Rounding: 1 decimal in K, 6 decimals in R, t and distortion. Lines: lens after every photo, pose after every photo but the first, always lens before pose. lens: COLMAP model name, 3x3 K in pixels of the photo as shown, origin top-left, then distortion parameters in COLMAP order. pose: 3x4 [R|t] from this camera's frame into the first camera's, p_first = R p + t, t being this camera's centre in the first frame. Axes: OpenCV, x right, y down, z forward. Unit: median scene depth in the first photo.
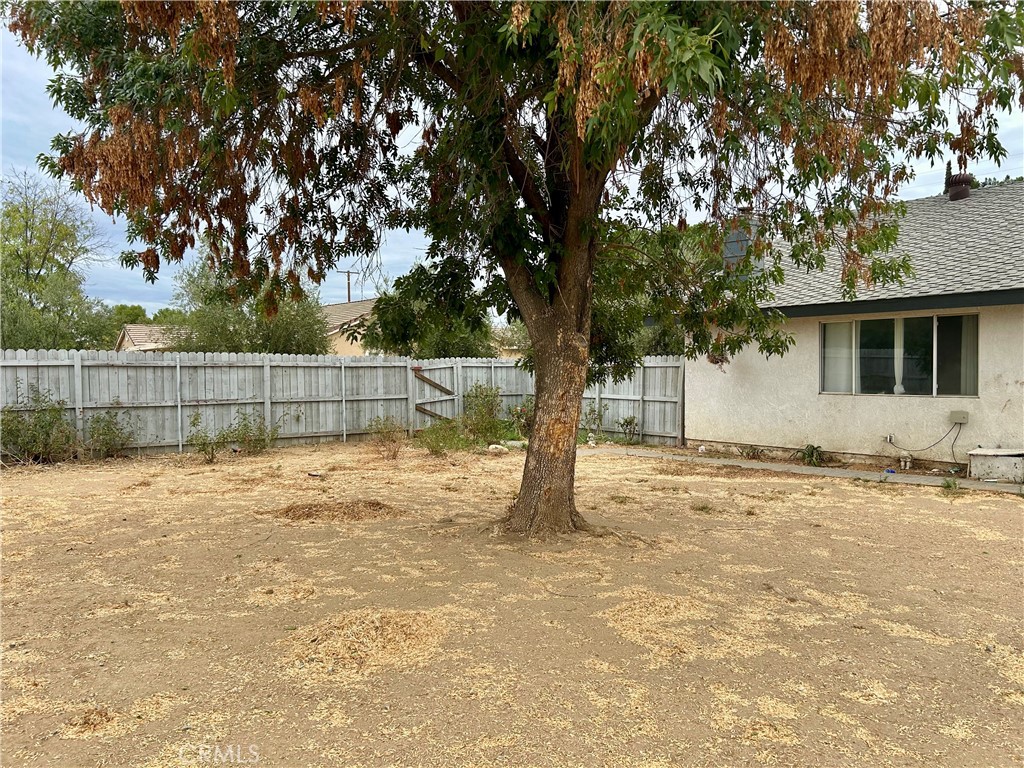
lens RADIAL K [[757.0, 0, 526.3], [0, 757.0, 390.9], [0, 0, 1]] dist [0.046774, -0.049655]
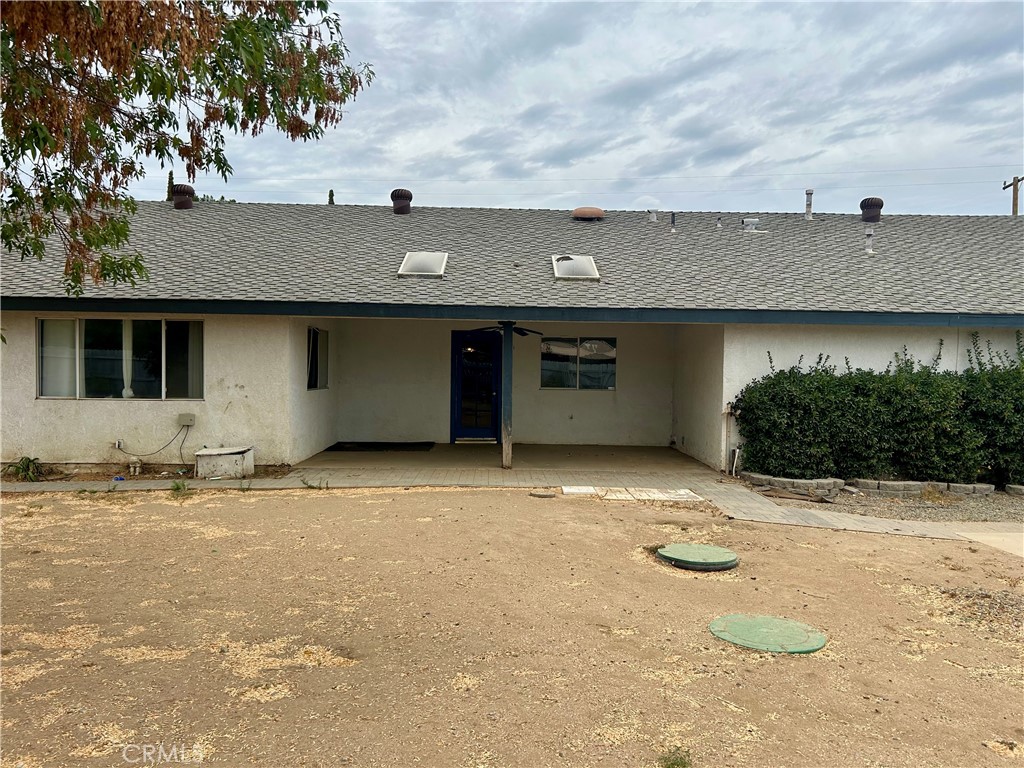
lens RADIAL K [[757.0, 0, 512.9], [0, 757.0, 386.1], [0, 0, 1]] dist [0.046774, -0.049655]
pose [[0.601121, -0.002628, 0.799153, 0.015002], [0.008961, 0.999954, -0.003452, -0.005549], [-0.799108, 0.009237, 0.601117, 0.048704]]
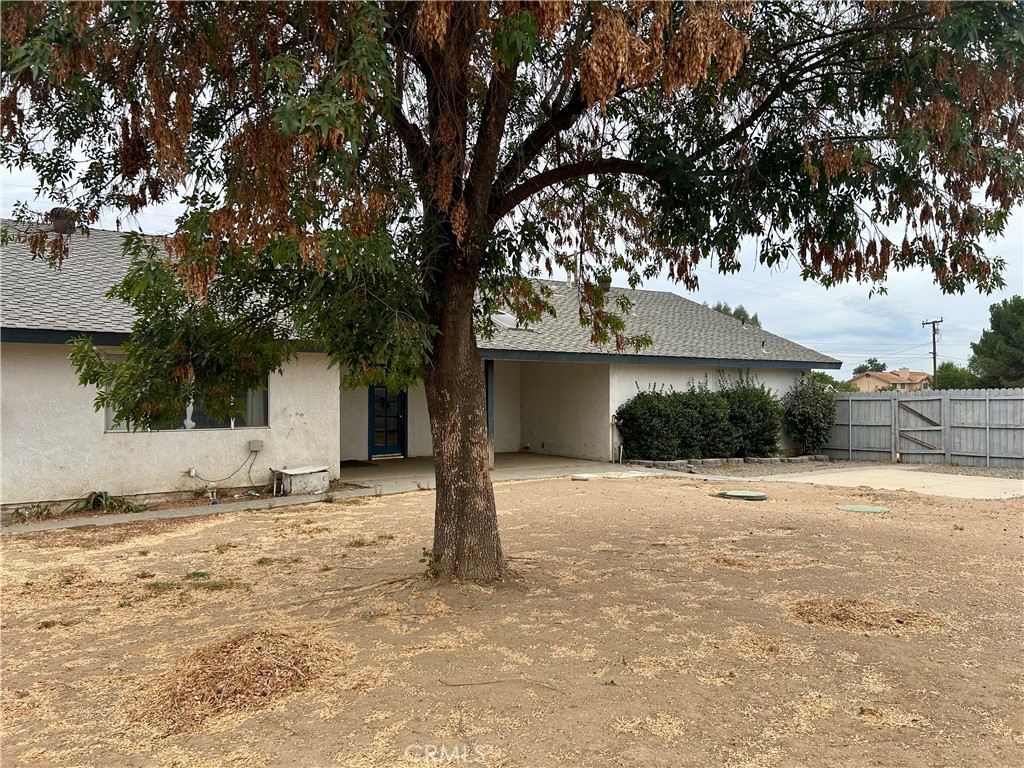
lens RADIAL K [[757.0, 0, 510.5], [0, 757.0, 386.0], [0, 0, 1]] dist [0.046774, -0.049655]
pose [[0.060781, 0.017665, 0.997995, -0.909854], [0.036185, 0.999147, -0.019889, -0.030746], [-0.997495, 0.037321, 0.060090, 0.893353]]
